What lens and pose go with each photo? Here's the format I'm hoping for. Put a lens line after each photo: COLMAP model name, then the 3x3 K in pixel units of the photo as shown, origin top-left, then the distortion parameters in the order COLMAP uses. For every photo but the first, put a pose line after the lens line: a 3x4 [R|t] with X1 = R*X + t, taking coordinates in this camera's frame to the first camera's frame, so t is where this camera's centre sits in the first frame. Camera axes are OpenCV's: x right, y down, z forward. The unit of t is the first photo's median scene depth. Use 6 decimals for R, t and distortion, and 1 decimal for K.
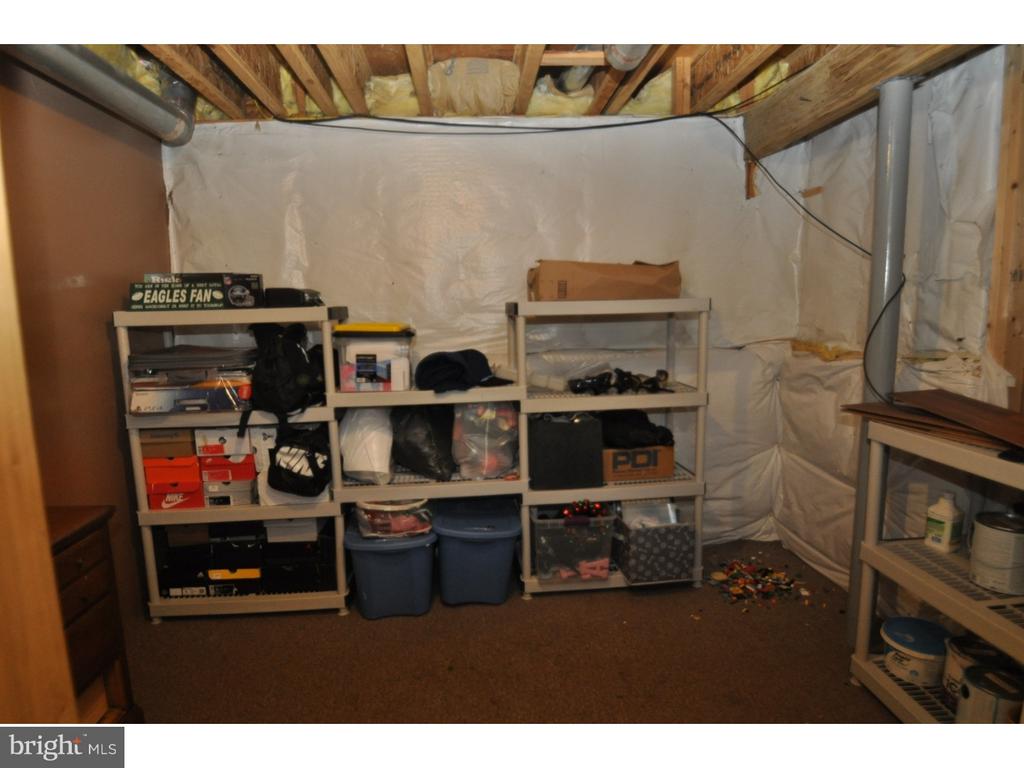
lens RADIAL K [[579.1, 0, 510.9], [0, 579.1, 383.3], [0, 0, 1]] dist [-0.034215, -0.000136]
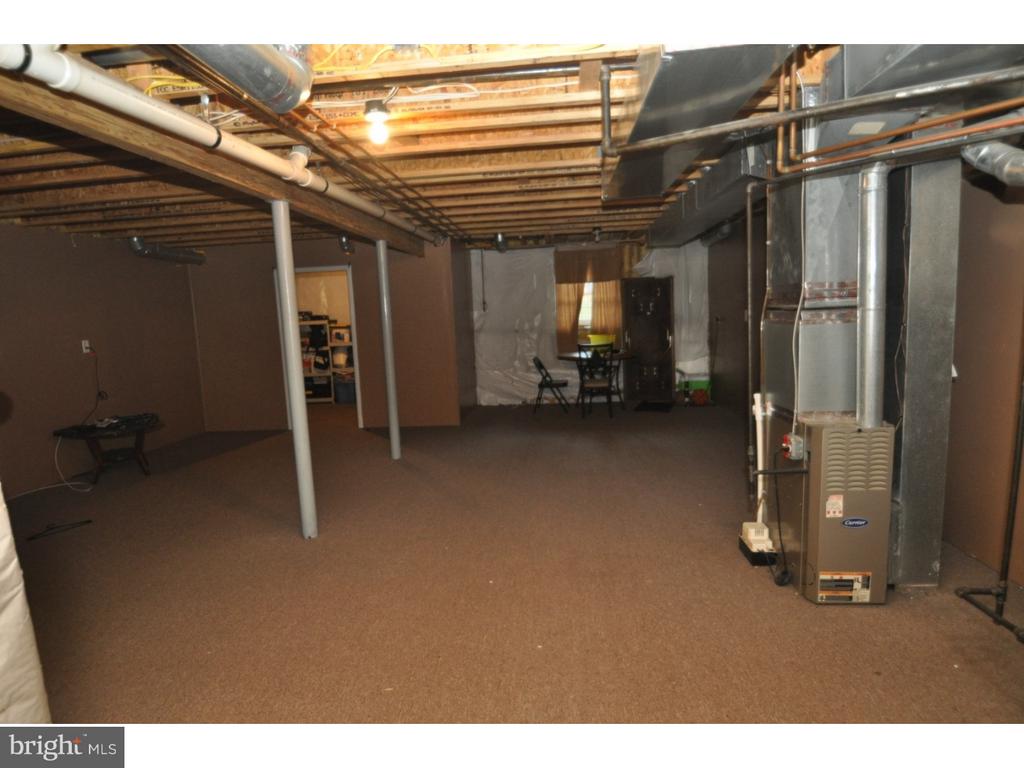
lens RADIAL K [[579.1, 0, 511.9], [0, 579.1, 382.6], [0, 0, 1]] dist [-0.034215, -0.000136]
pose [[0.988013, -0.001706, -0.154359, 1.469353], [0.001859, 0.999998, 0.000852, 0.279172], [0.154358, -0.001129, 0.988014, -2.582595]]
